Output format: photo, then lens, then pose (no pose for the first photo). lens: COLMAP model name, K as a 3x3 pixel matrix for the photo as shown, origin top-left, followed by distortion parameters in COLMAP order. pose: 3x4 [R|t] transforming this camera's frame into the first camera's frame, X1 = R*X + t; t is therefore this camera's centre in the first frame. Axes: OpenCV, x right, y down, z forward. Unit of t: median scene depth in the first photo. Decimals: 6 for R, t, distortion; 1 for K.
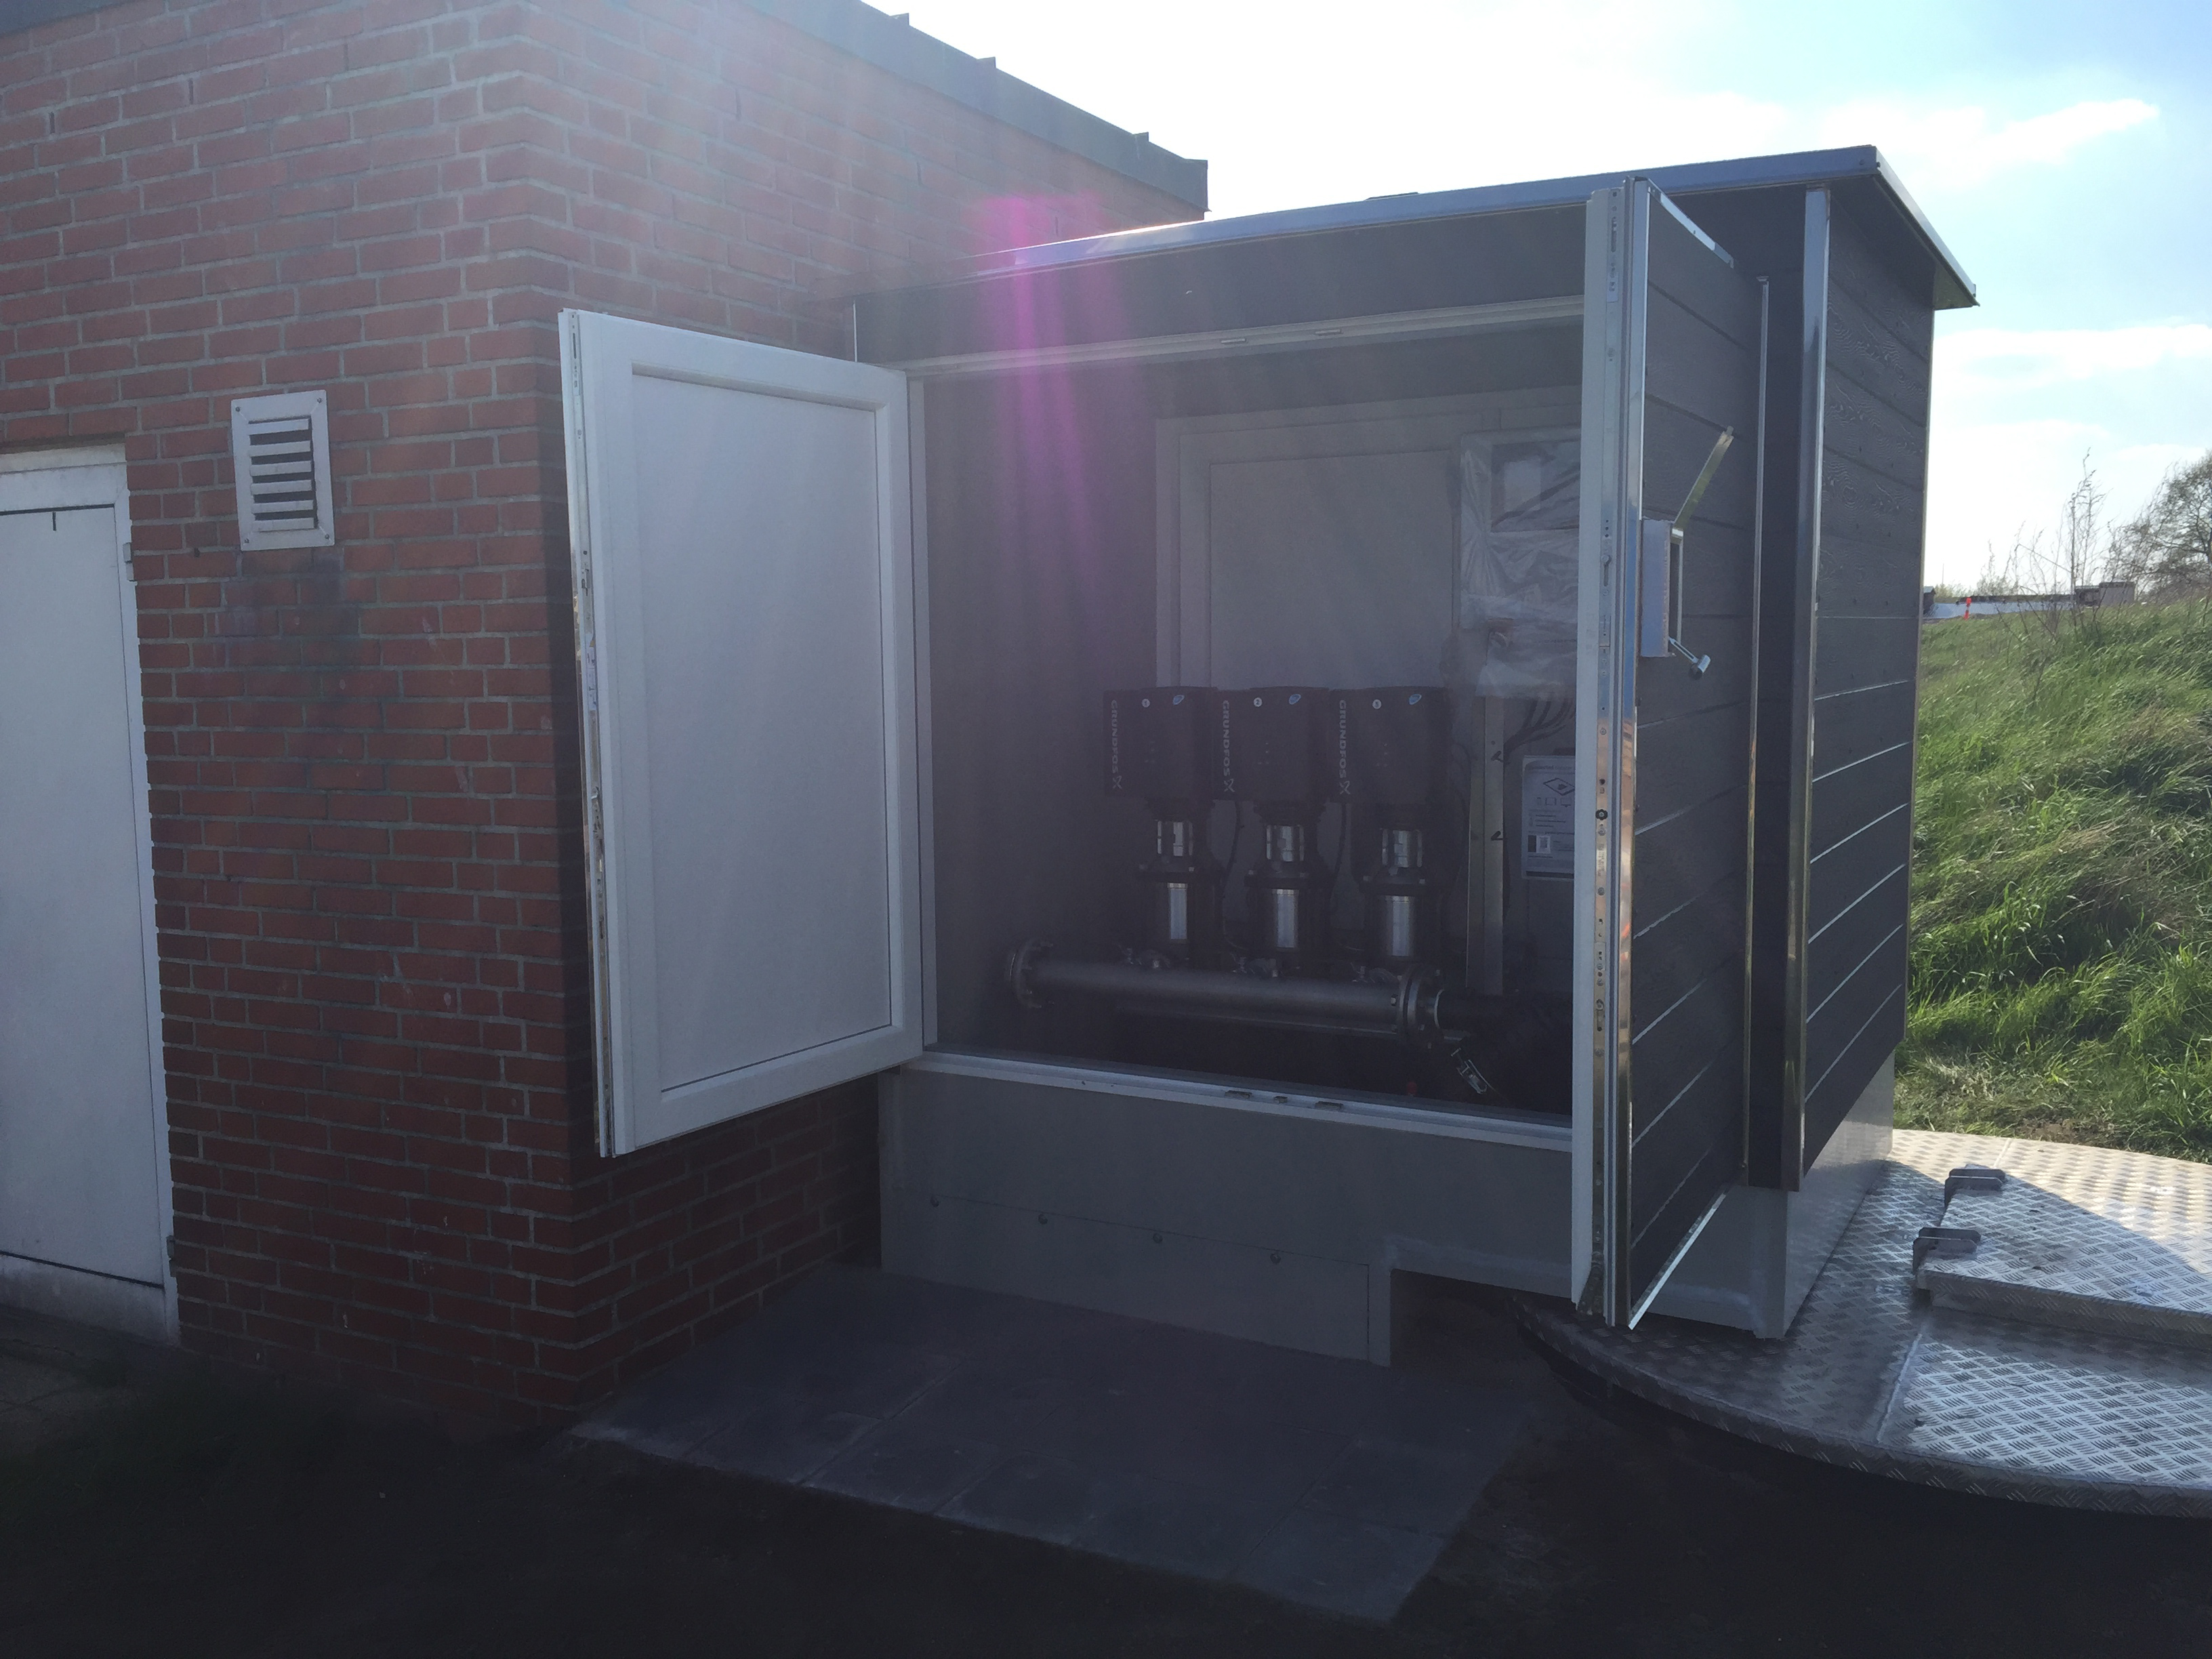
lens RADIAL K [[1911.7, 0, 1108.2], [0, 1911.7, 837.3], [0, 0, 1]] dist [0.079340, -0.114332]
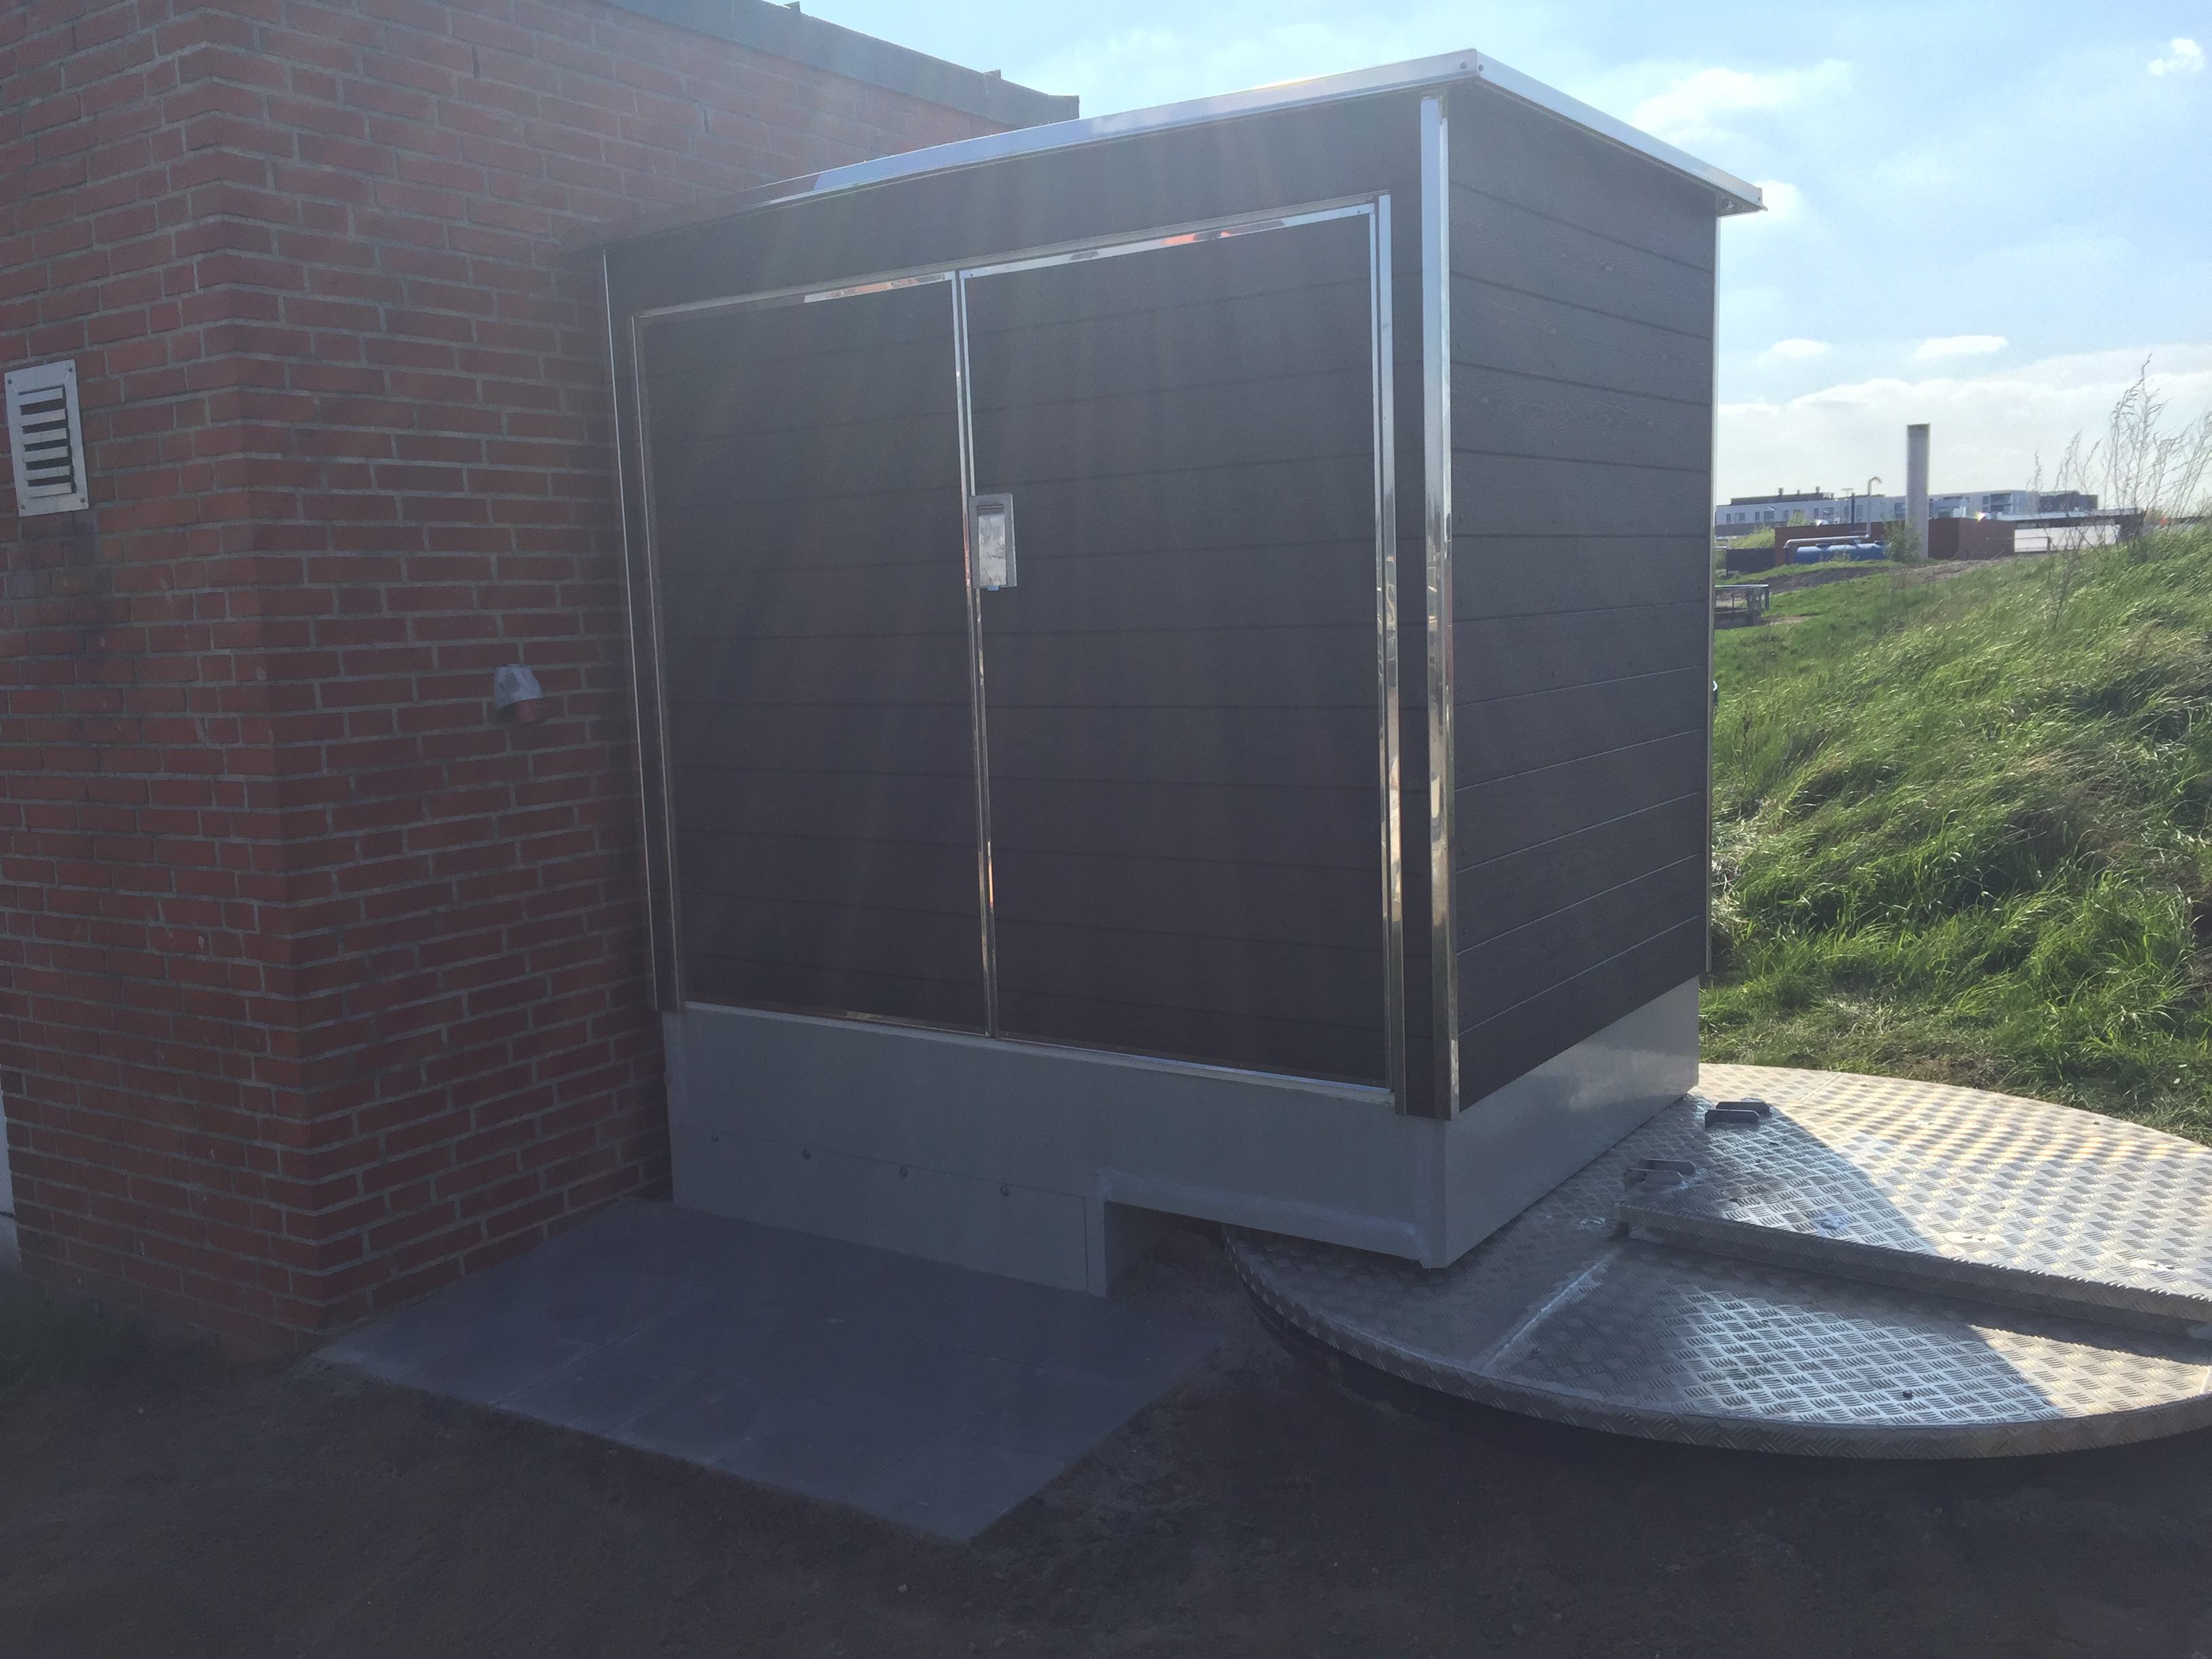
lens RADIAL K [[1911.7, 0, 1100.9], [0, 1911.7, 833.5], [0, 0, 1]] dist [0.079340, -0.114332]
pose [[0.995490, -0.014124, -0.093805, 0.238253], [0.016313, 0.999611, 0.022610, 0.009505], [0.093449, -0.024038, 0.995334, 0.005898]]
